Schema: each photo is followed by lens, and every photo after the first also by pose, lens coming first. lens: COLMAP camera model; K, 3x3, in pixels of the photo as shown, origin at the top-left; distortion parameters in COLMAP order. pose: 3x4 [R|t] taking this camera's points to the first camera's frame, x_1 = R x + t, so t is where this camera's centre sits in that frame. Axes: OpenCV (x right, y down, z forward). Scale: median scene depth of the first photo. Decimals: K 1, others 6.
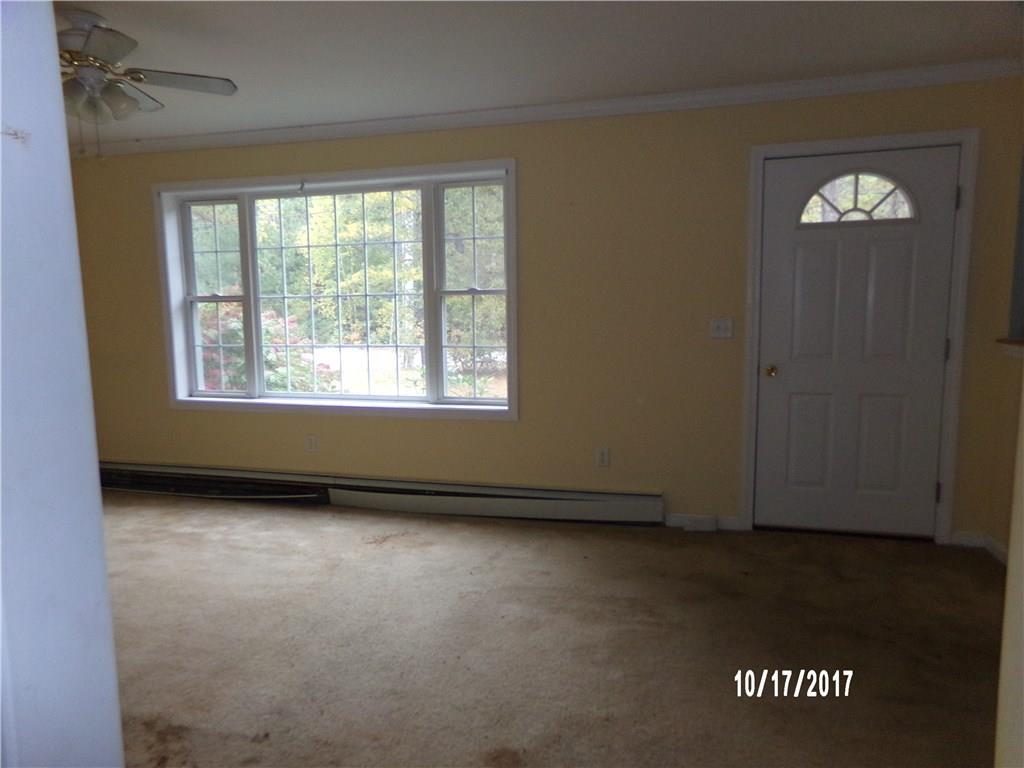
lens RADIAL K [[711.2, 0, 513.1], [0, 711.2, 396.6], [0, 0, 1]] dist [-0.054968, 0.115366]
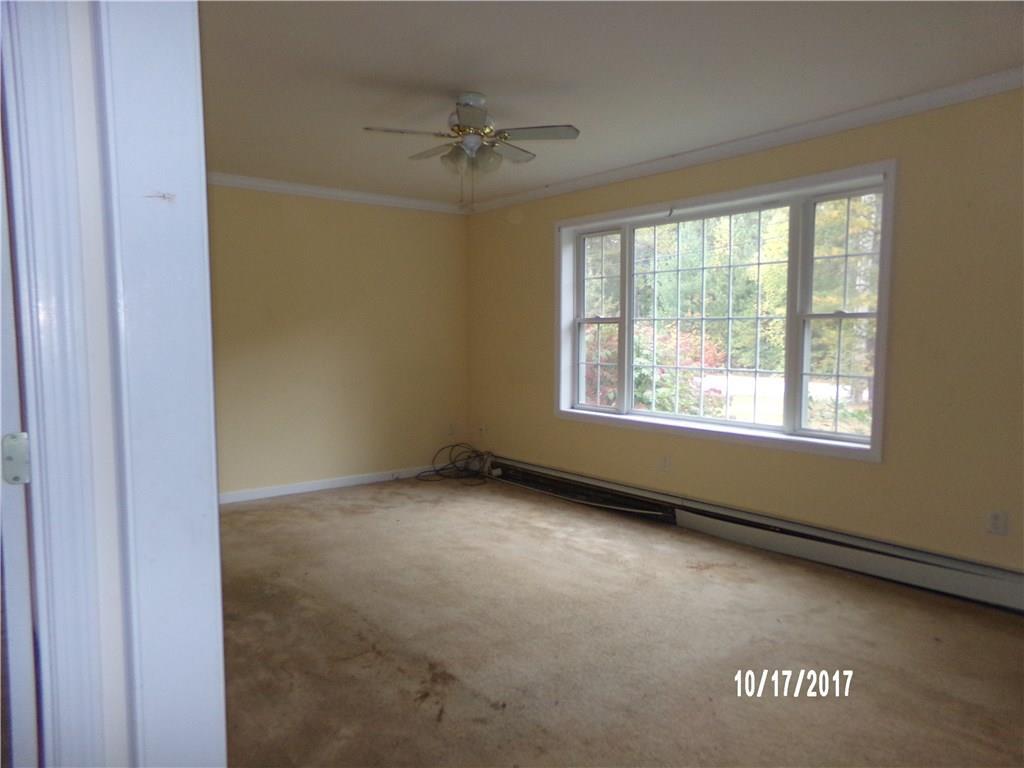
lens RADIAL K [[721.6, 0, 515.8], [0, 721.6, 395.4], [0, 0, 1]] dist [-0.113989, 0.253443]
pose [[0.809283, 0.062876, -0.584044, 0.149268], [-0.087629, 0.996052, -0.014193, 0.003687], [0.580846, 0.062665, 0.811598, 0.036123]]
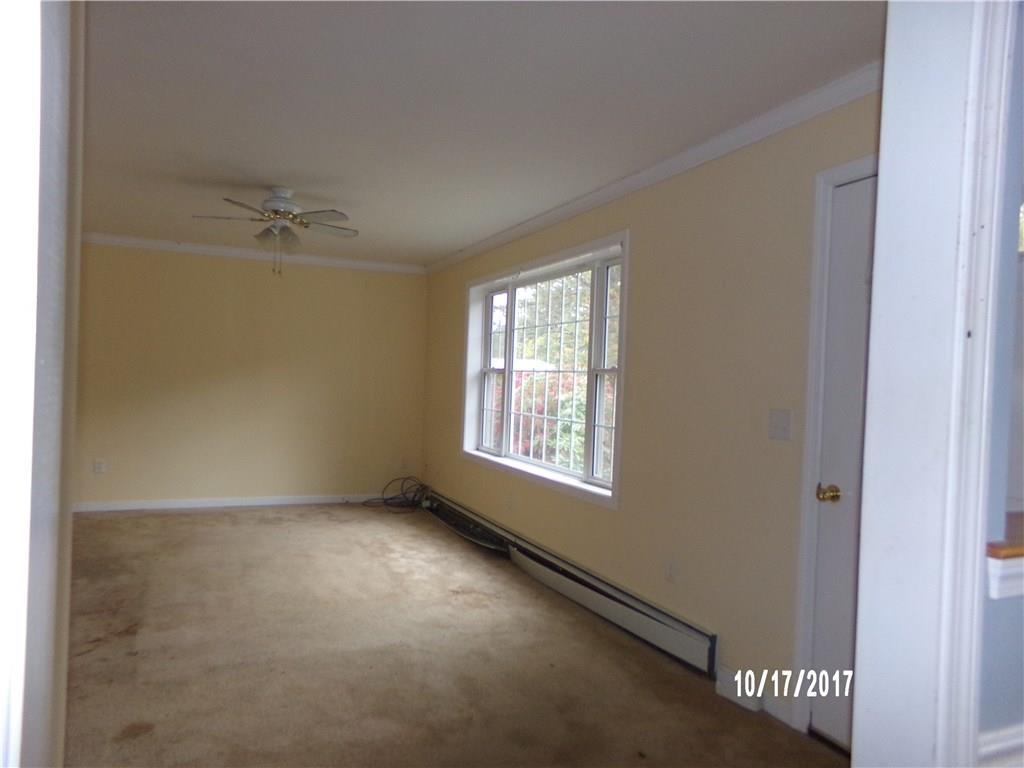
lens RADIAL K [[743.3, 0, 509.7], [0, 743.3, 390.3], [0, 0, 1]] dist [-0.002996, 0.134328]
pose [[0.601042, 0.047050, -0.797831, 0.683568], [-0.150847, 0.987002, -0.055434, -0.044646], [0.784853, 0.153669, 0.600327, 0.300080]]
